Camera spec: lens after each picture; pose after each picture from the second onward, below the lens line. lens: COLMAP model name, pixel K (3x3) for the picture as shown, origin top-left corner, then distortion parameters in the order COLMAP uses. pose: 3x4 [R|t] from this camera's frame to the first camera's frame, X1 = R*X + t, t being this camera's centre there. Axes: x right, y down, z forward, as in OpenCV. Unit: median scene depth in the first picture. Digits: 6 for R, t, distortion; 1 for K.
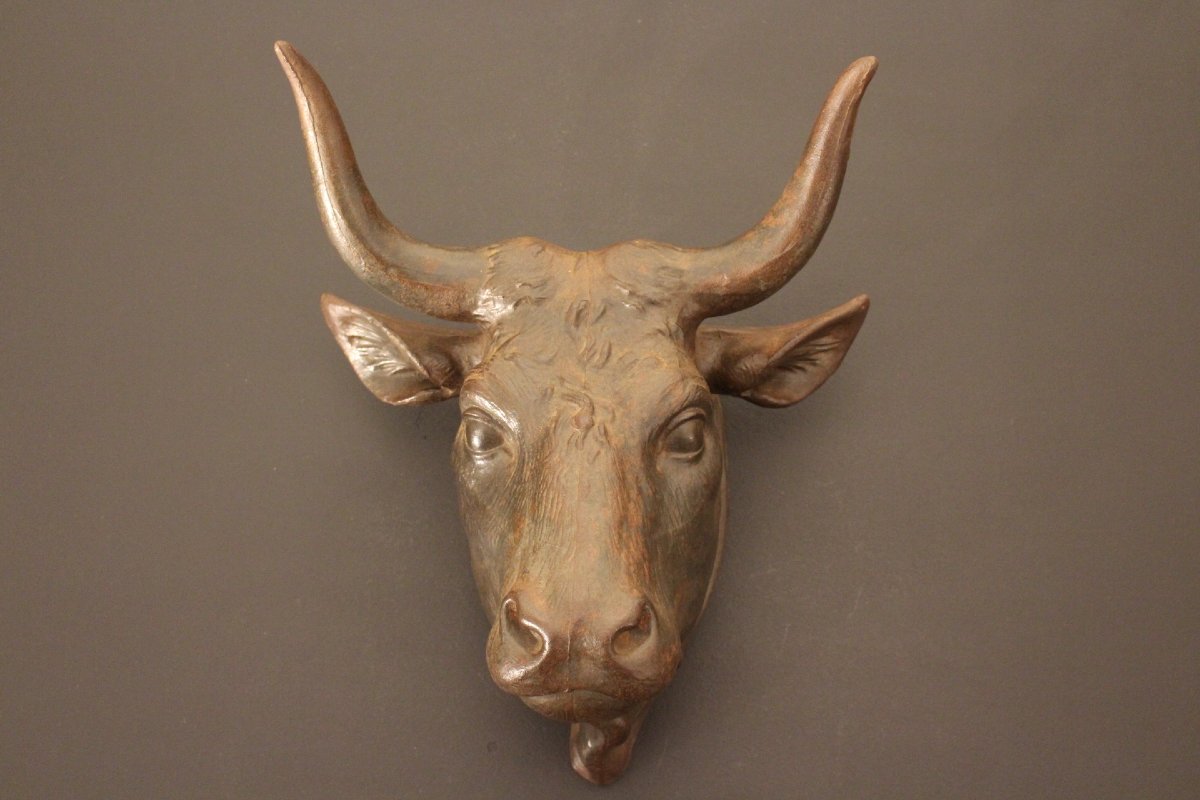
lens RADIAL K [[1856.8, 0, 600.0], [0, 1856.8, 400.0], [0, 0, 1]] dist [-0.050613, -0.029008]
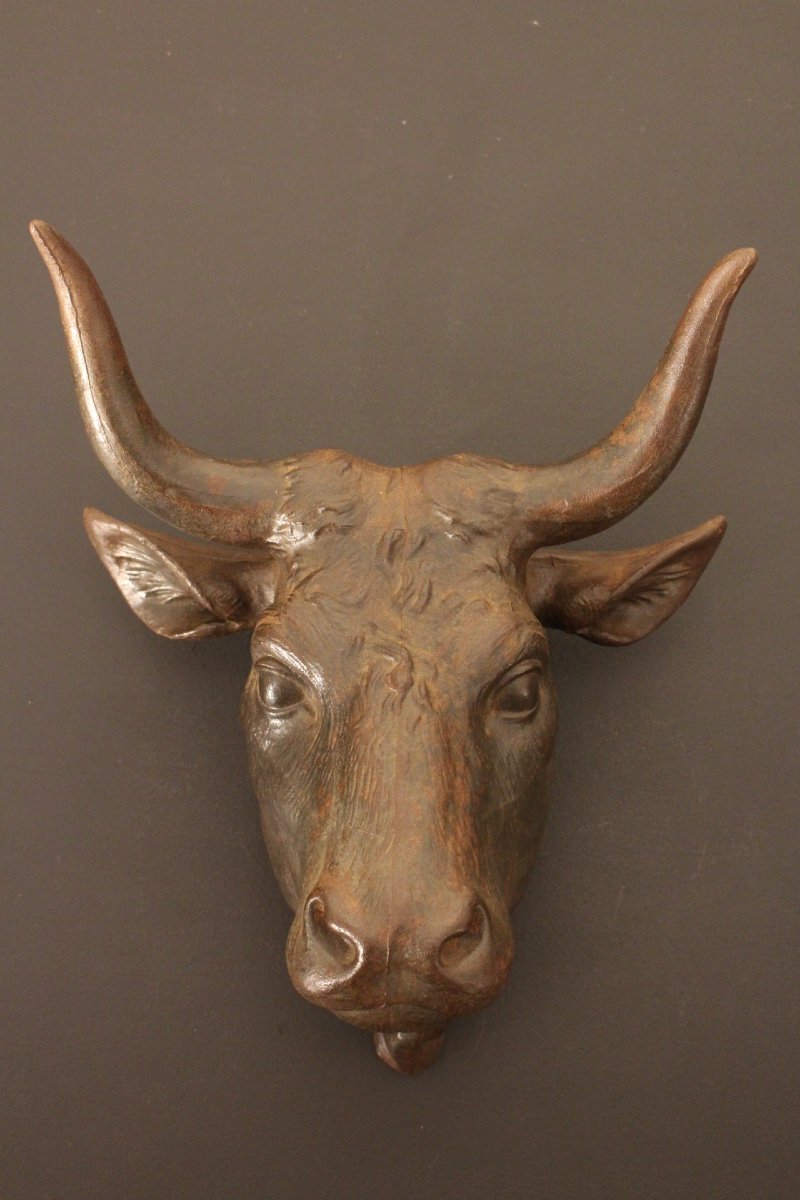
lens RADIAL K [[1856.8, 0, 400.0], [0, 1856.8, 600.0], [0, 0, 1]] dist [-0.050613, -0.029008]
pose [[0.999420, 0.004021, 0.033814, -0.036960], [-0.006216, 0.997863, 0.065050, -0.077284], [-0.033480, -0.065223, 0.997309, 0.157171]]
